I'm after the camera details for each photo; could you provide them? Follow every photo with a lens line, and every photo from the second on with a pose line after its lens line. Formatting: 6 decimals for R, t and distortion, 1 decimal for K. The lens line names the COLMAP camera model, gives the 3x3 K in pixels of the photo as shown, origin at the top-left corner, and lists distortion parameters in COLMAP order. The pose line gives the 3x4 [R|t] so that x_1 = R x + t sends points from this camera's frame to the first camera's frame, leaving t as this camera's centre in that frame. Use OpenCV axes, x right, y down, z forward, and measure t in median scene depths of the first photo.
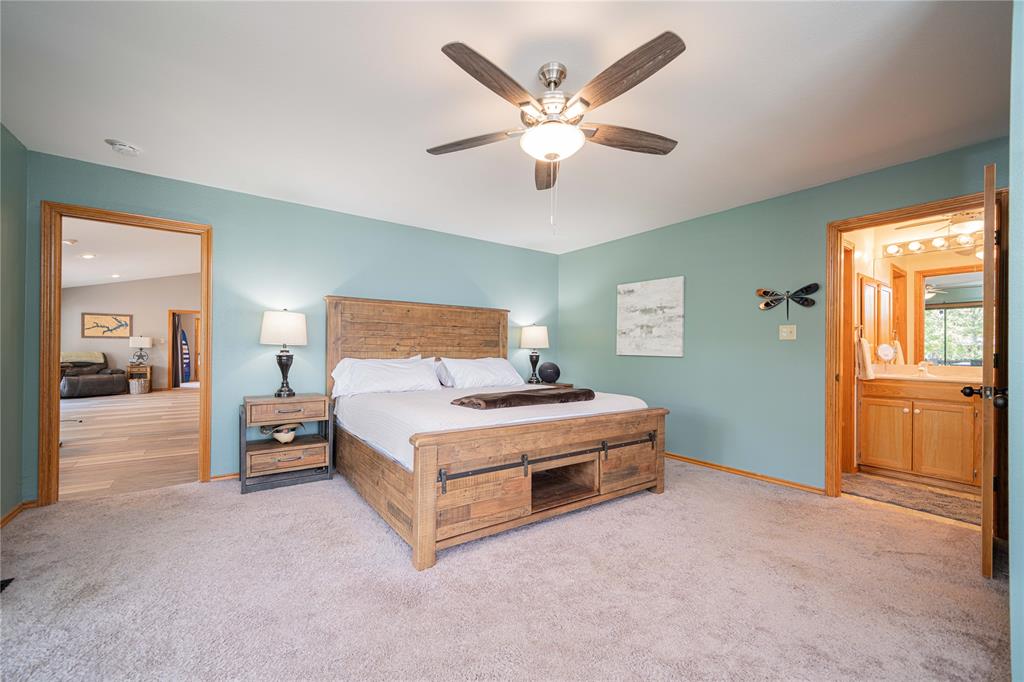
lens RADIAL K [[404.6, 0, 501.9], [0, 404.6, 350.3], [0, 0, 1]] dist [-0.002356, 0.000803]
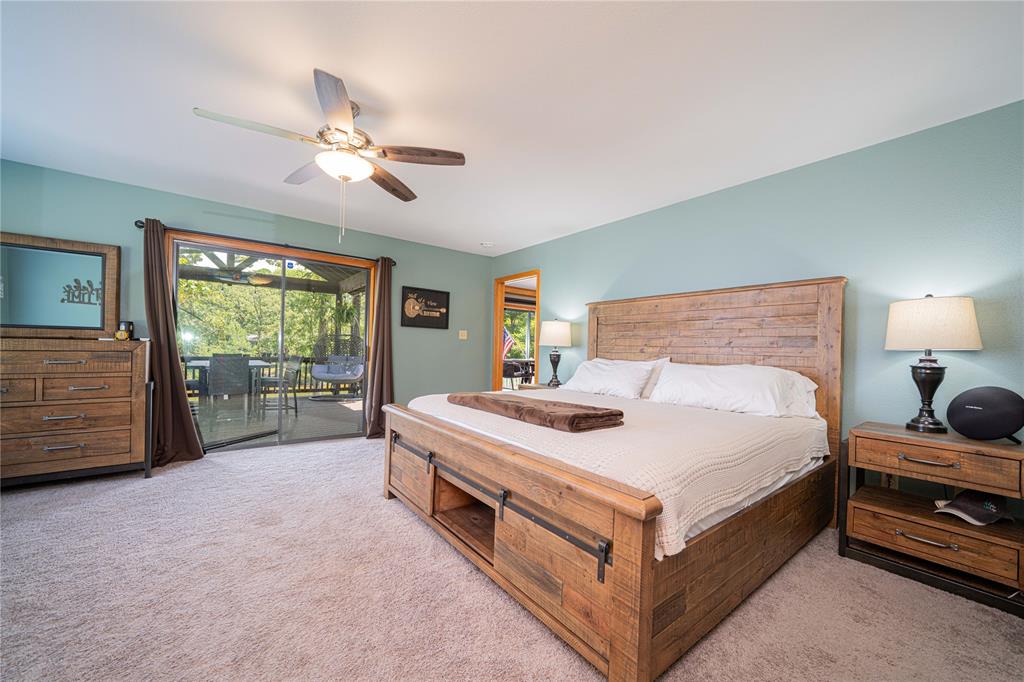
lens RADIAL K [[384.5, 0, 508.8], [0, 384.5, 348.6], [0, 0, 1]] dist [-0.007572, 0.000758]
pose [[0.034990, -0.008433, -0.999352, 0.736012], [-0.019839, 0.999761, -0.009131, 0.008311], [0.999191, 0.020145, 0.034814, 0.845934]]
